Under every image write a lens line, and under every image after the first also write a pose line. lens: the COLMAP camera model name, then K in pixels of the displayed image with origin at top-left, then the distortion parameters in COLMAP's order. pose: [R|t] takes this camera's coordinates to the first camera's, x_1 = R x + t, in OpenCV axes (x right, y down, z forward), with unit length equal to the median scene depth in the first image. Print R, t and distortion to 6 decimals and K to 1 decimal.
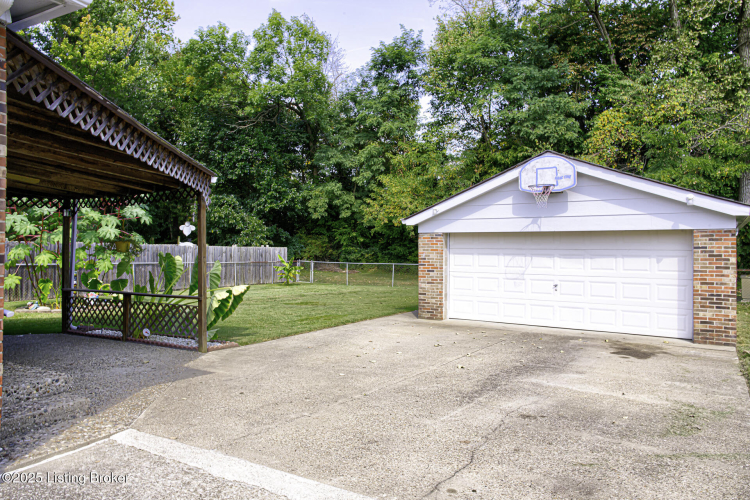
lens RADIAL K [[507.3, 0, 375.0], [0, 507.3, 248.9], [0, 0, 1]] dist [0.000370, 0.010072]
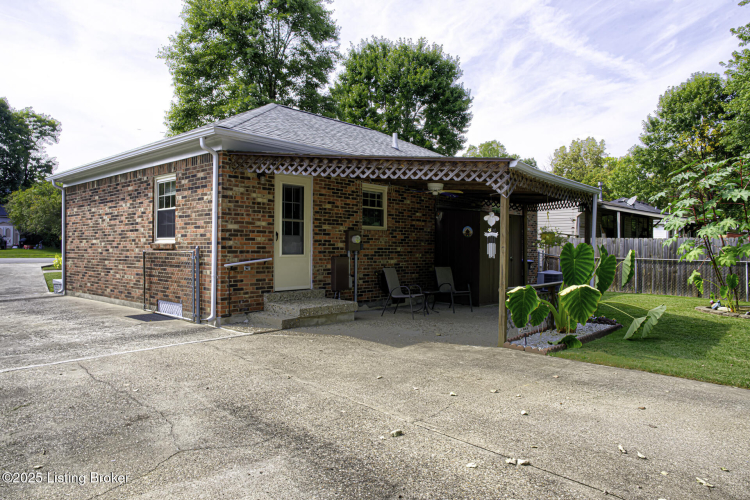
lens RADIAL K [[507.3, 0, 375.6], [0, 507.3, 251.0], [0, 0, 1]] dist [0.000370, 0.010072]
pose [[-0.255481, -0.014972, -0.966698, 0.845223], [-0.012135, 0.999851, -0.012278, 0.042628], [0.966738, 0.008594, -0.255624, 1.310017]]
